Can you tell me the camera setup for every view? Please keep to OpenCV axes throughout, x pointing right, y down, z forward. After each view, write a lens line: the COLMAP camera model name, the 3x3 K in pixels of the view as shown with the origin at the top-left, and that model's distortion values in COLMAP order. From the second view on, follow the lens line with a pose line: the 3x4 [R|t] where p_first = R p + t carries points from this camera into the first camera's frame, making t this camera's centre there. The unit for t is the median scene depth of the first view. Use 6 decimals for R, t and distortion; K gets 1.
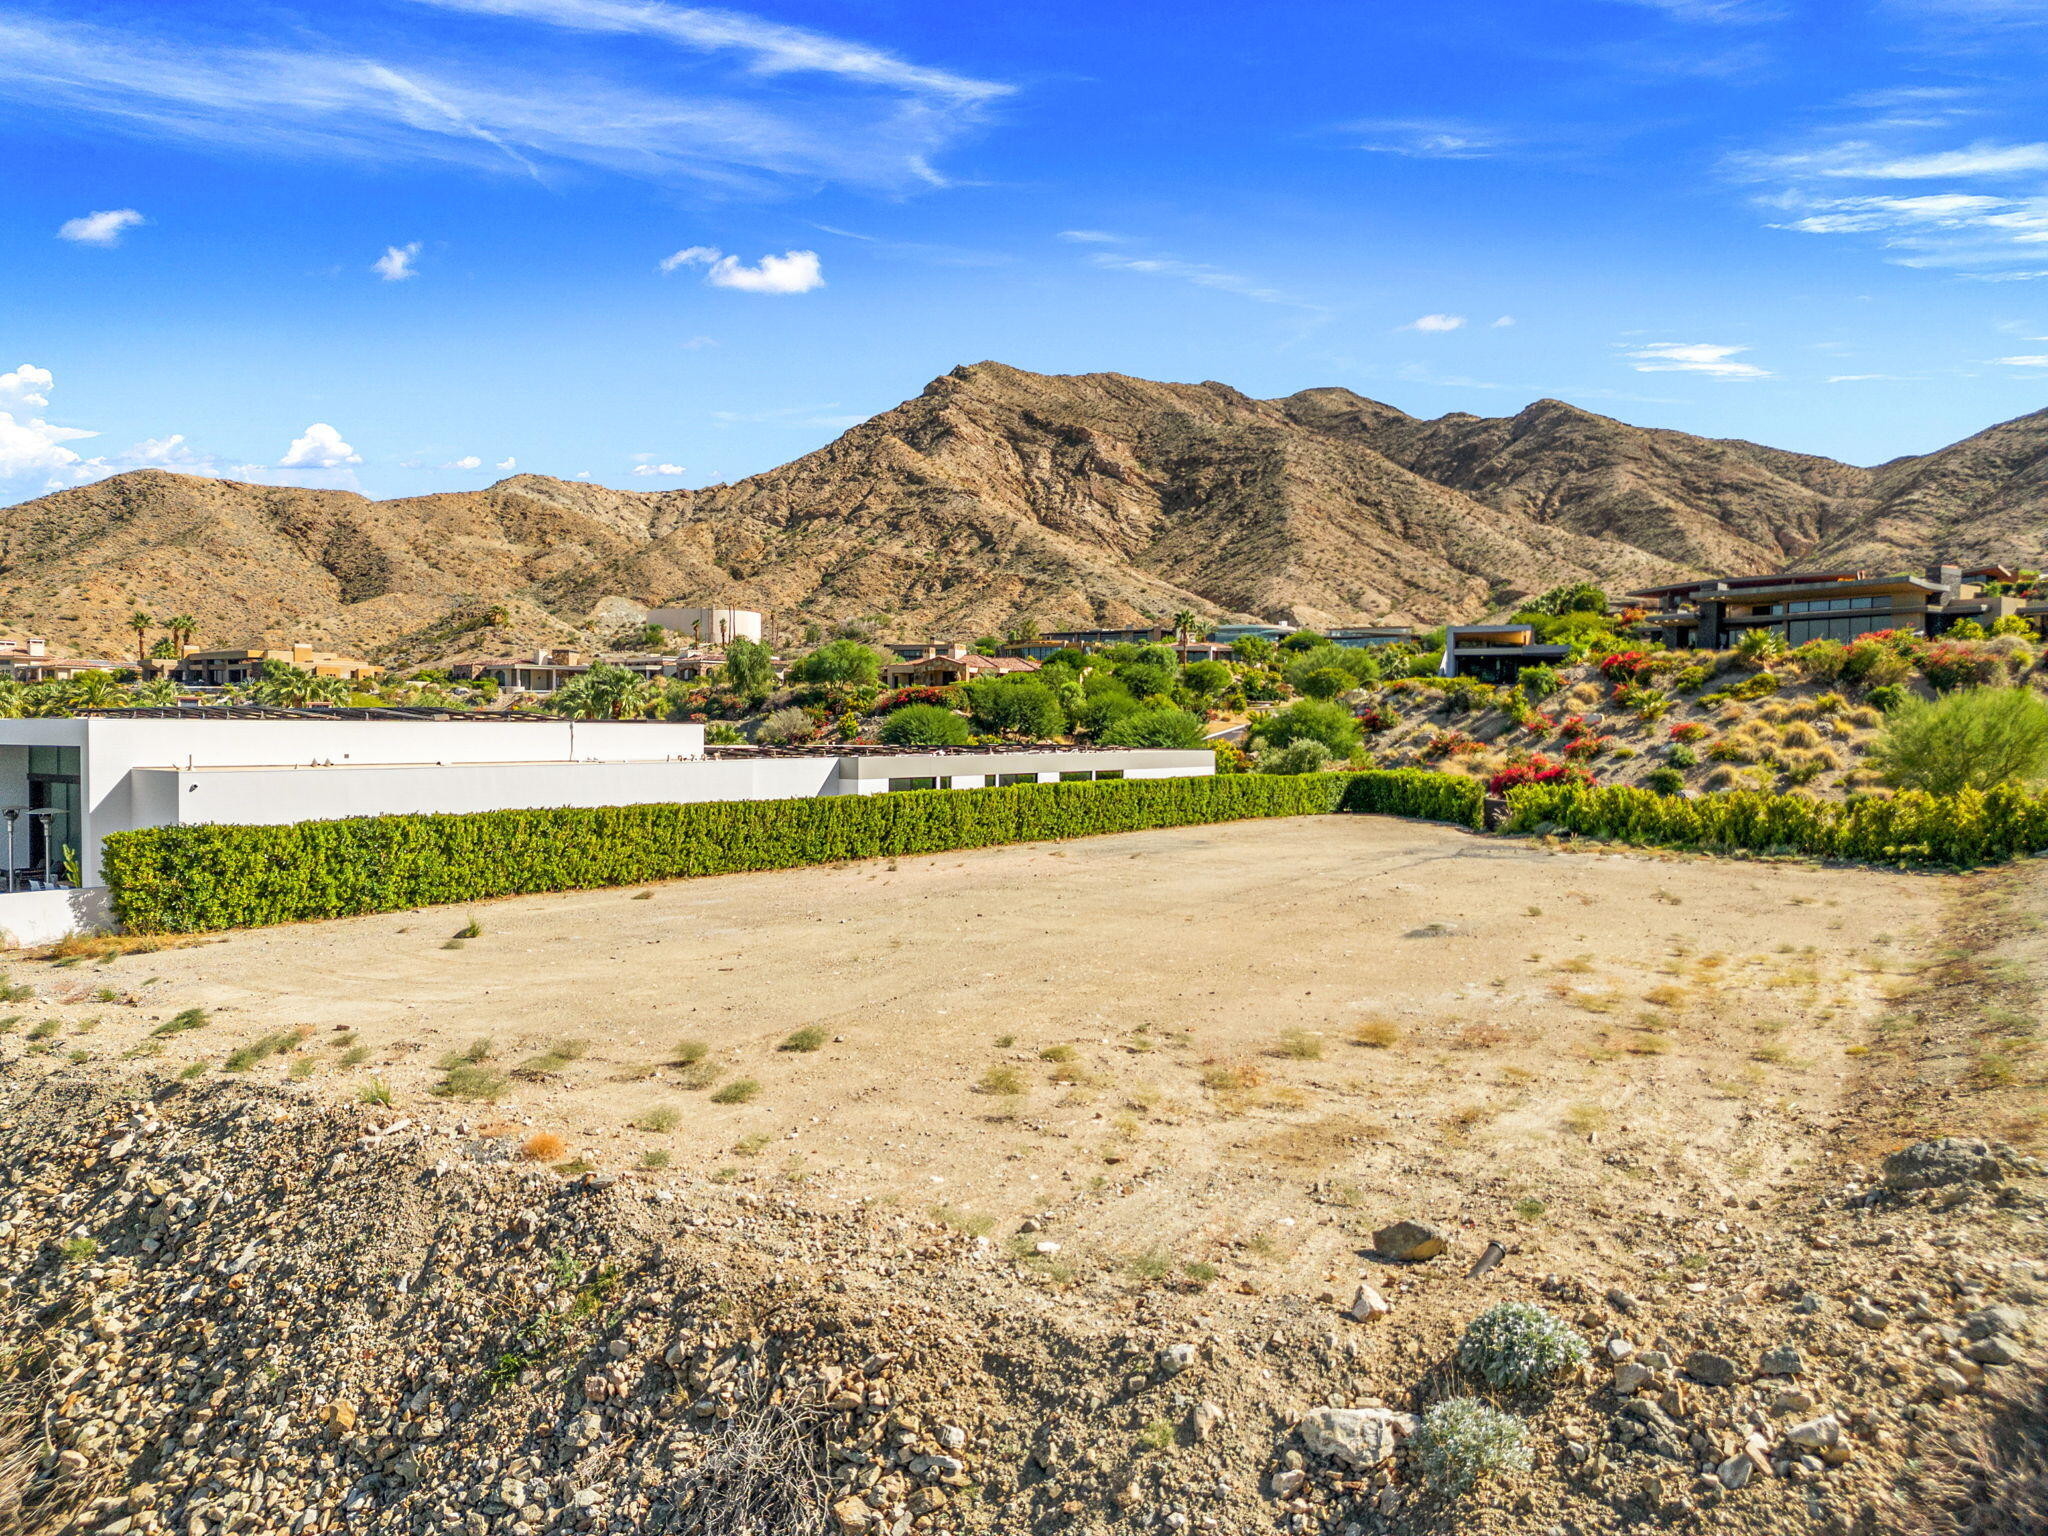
lens RADIAL K [[1424.0, 0, 1029.5], [0, 1424.0, 769.0], [0, 0, 1]] dist [0.099128, -0.119857]
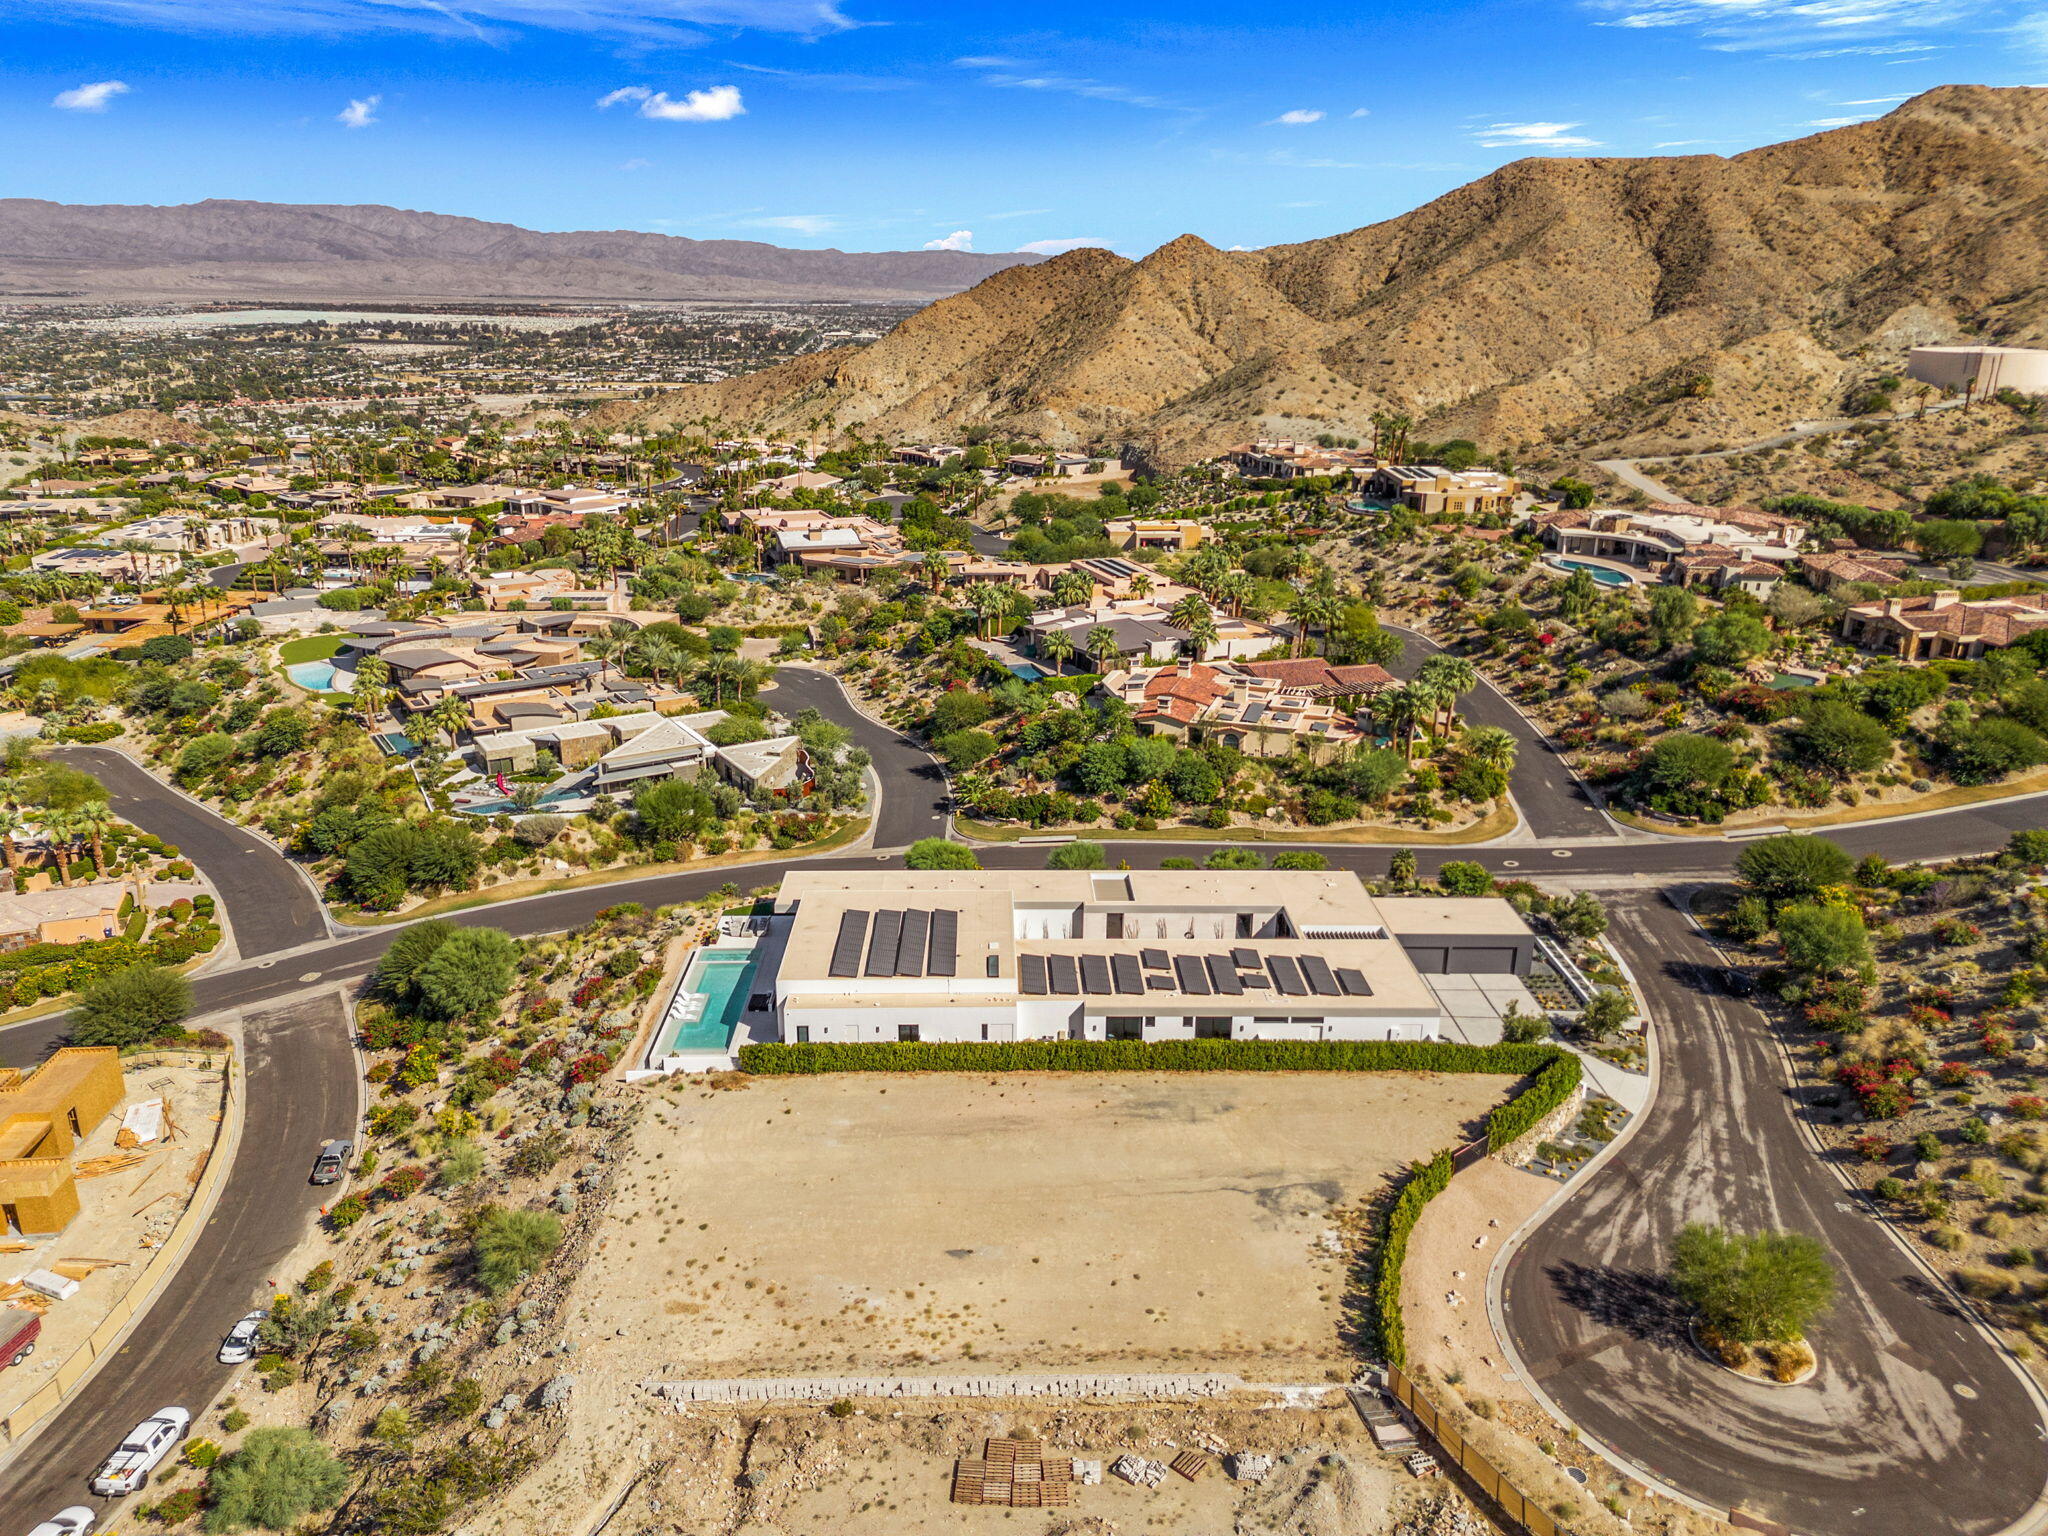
lens RADIAL K [[1468.9, 0, 1014.0], [0, 1468.9, 769.7], [0, 0, 1]] dist [0.076595, -0.083610]
pose [[0.594668, 0.258985, -0.761116, 0.114391], [-0.024391, 0.952071, 0.304904, -0.083092], [0.803602, -0.162752, 0.572483, -0.022352]]
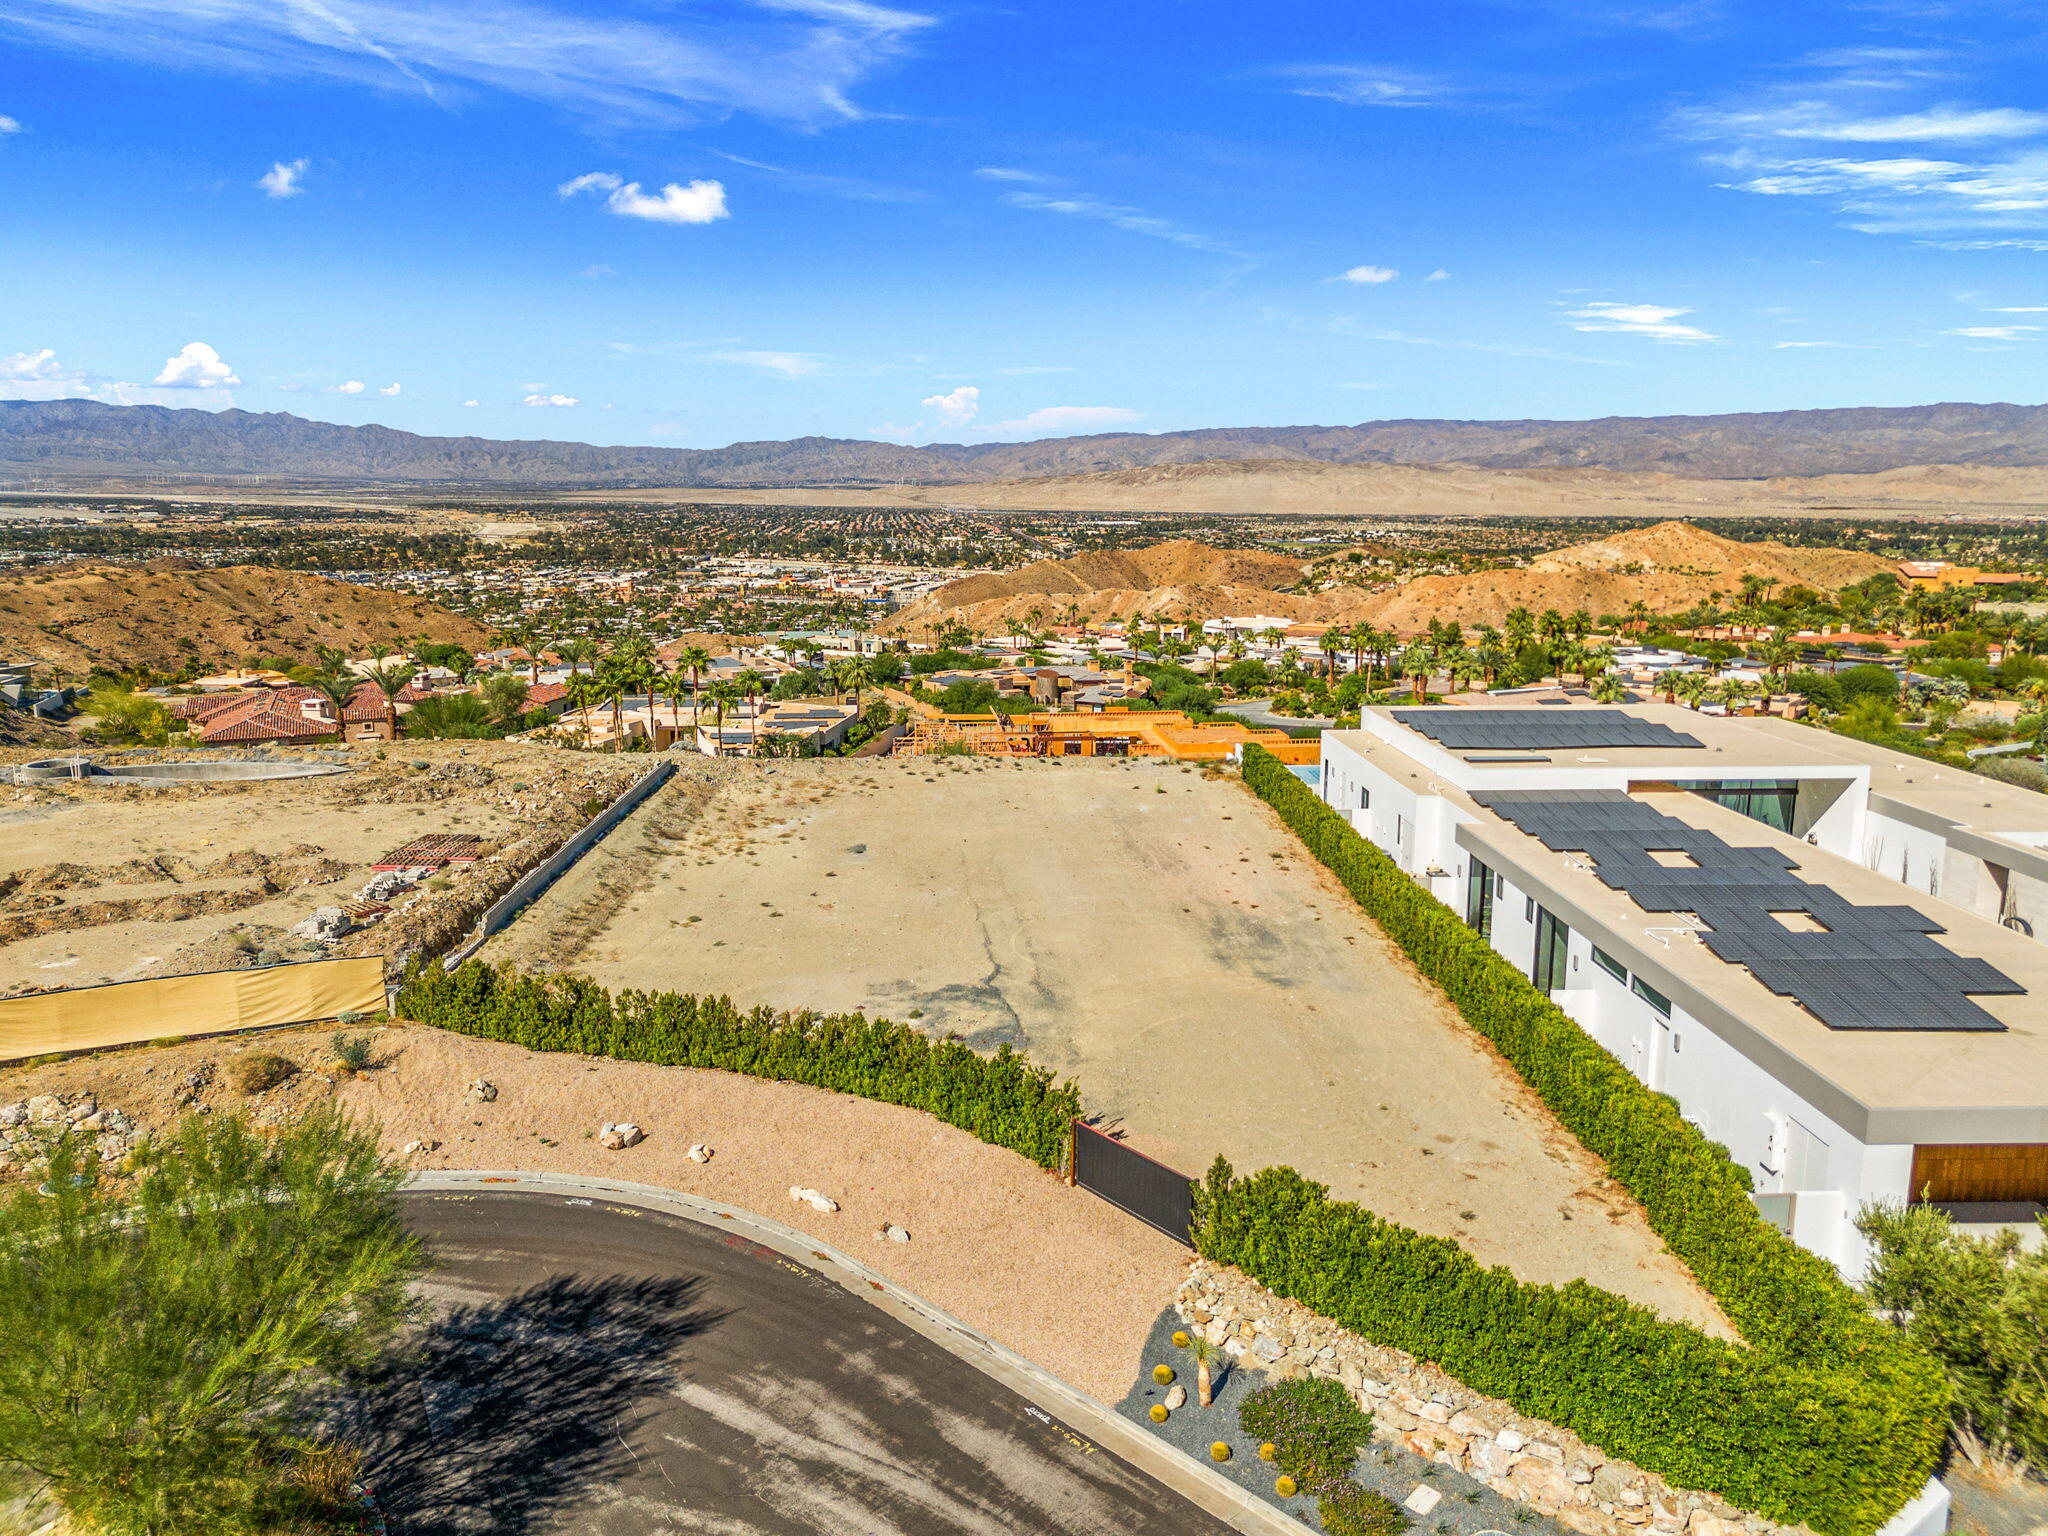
lens RADIAL K [[1468.9, 0, 1014.0], [0, 1468.9, 769.7], [0, 0, 1]] dist [0.076595, -0.083610]
pose [[-0.802856, 0.106013, -0.586671, 0.067374], [-0.018056, 0.979287, 0.201670, -0.022160], [0.595900, 0.172505, -0.784312, 0.140727]]
